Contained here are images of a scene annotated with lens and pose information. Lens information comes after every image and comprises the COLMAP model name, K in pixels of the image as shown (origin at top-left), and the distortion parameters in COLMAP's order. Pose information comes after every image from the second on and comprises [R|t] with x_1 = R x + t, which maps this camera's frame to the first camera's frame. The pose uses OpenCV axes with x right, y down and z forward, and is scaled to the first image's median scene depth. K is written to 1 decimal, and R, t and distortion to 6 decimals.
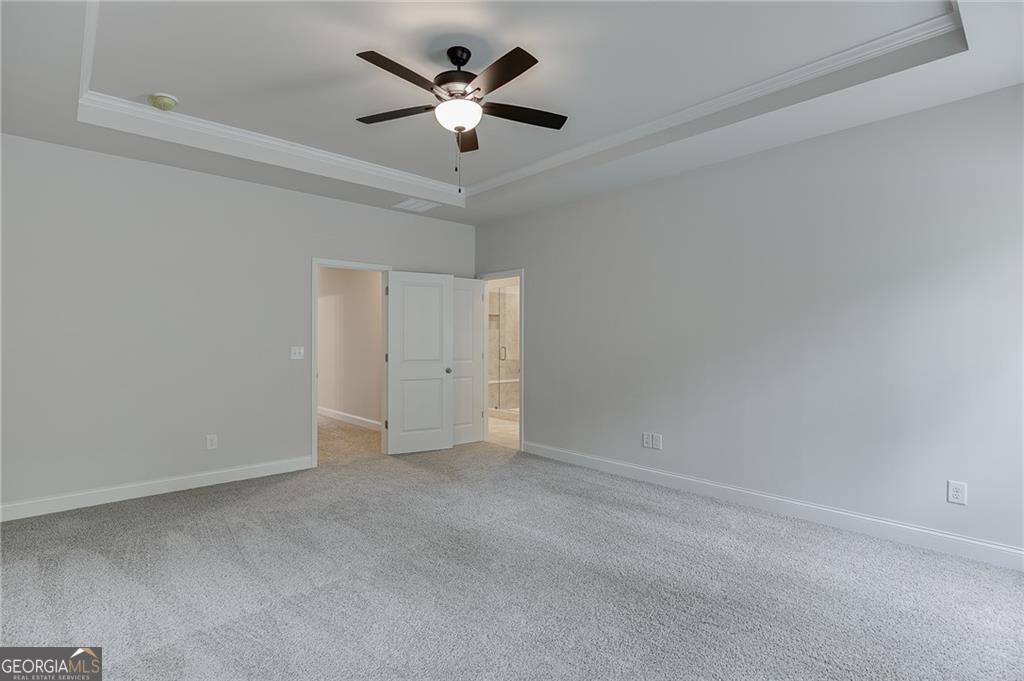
lens RADIAL K [[505.0, 0, 512.0], [0, 505.0, 340.5], [0, 0, 1]] dist [0.000058, 0.000016]
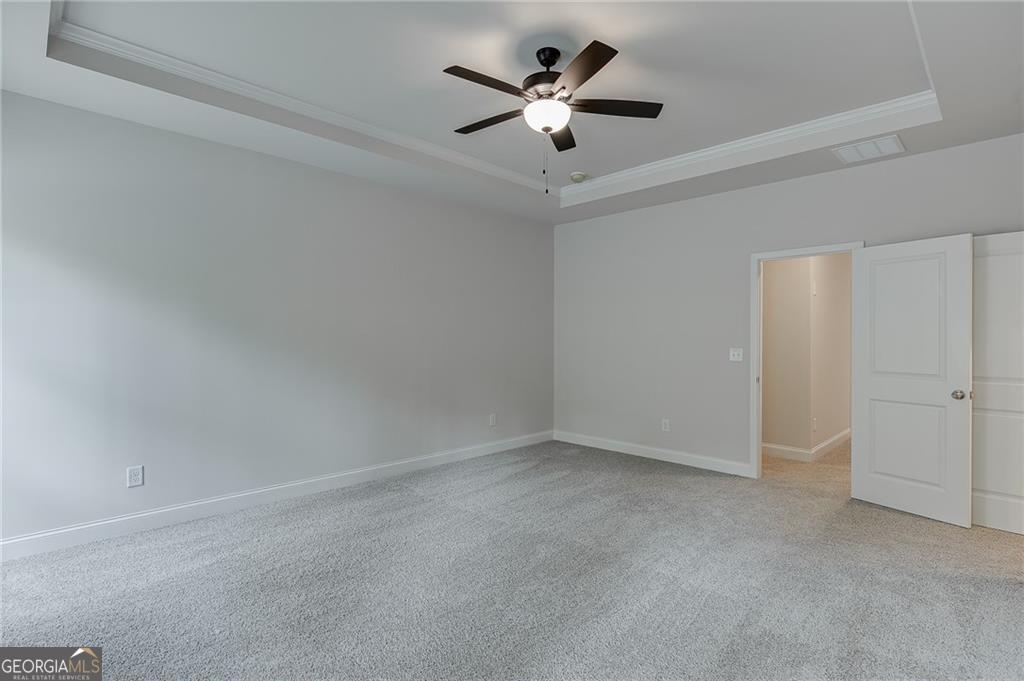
lens RADIAL K [[490.6, 0, 512.0], [0, 490.6, 340.5], [0, 0, 1]] dist [-0.000448, -0.000034]
pose [[0.045324, 0.005136, -0.998959, 0.682624], [-0.008632, 0.999951, 0.004749, -0.004900], [0.998935, 0.008408, 0.045366, 0.704907]]
